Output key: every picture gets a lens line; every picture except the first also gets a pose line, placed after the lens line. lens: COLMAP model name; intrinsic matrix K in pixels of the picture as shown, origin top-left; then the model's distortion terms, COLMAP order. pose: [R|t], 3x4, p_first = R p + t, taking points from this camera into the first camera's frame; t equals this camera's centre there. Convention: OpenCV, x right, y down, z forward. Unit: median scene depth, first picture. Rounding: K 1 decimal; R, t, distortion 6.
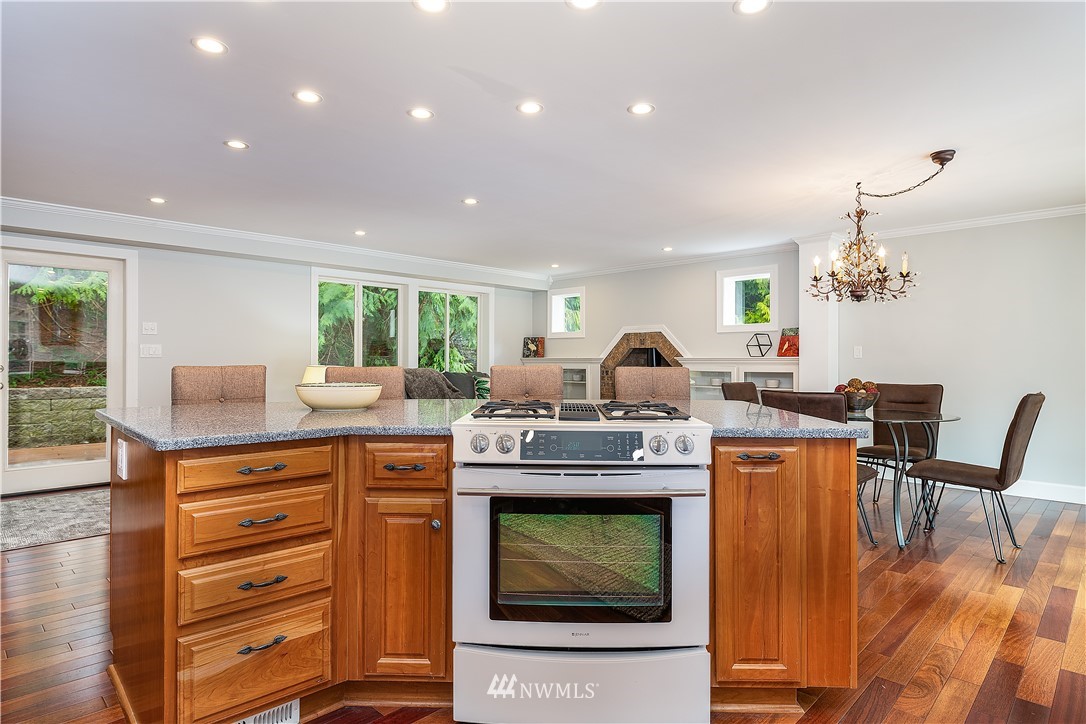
lens RADIAL K [[600.6, 0, 541.8], [0, 600.6, 362.2], [0, 0, 1]] dist [0.001587, -0.003196]
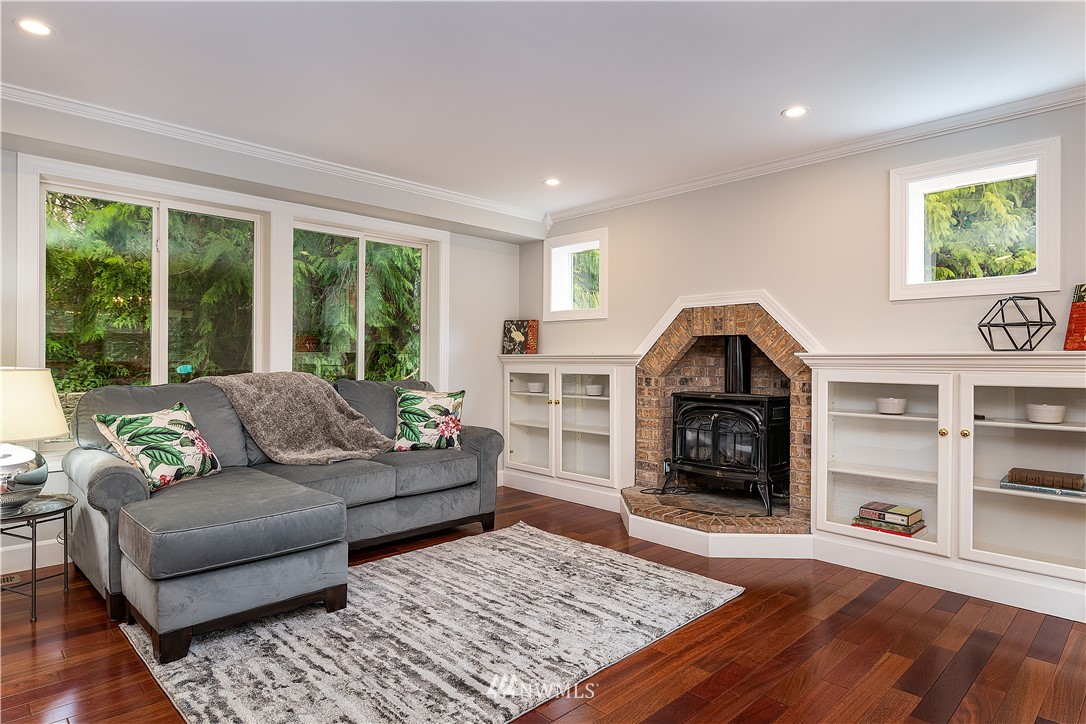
lens RADIAL K [[600.6, 0, 542.2], [0, 600.6, 361.7], [0, 0, 1]] dist [0.001587, -0.003196]
pose [[0.999626, 0.004070, -0.027044, 0.026943], [-0.004116, 0.999990, -0.001660, 0.000704], [0.027037, 0.001770, 0.999633, 0.452397]]
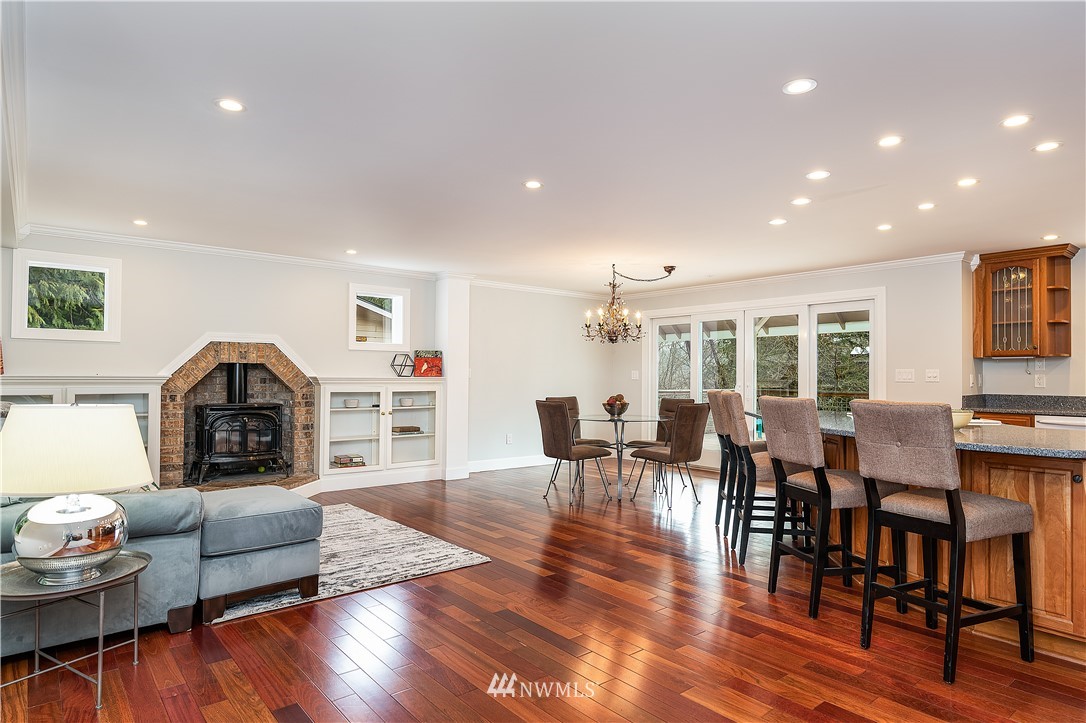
lens RADIAL K [[600.6, 0, 550.2], [0, 600.6, 370.6], [0, 0, 1]] dist [0.001587, -0.003196]
pose [[0.108254, 0.004974, 0.994111, -0.512420], [-0.008125, 0.999959, -0.004119, -0.013650], [-0.994090, -0.007631, 0.108290, 0.515397]]
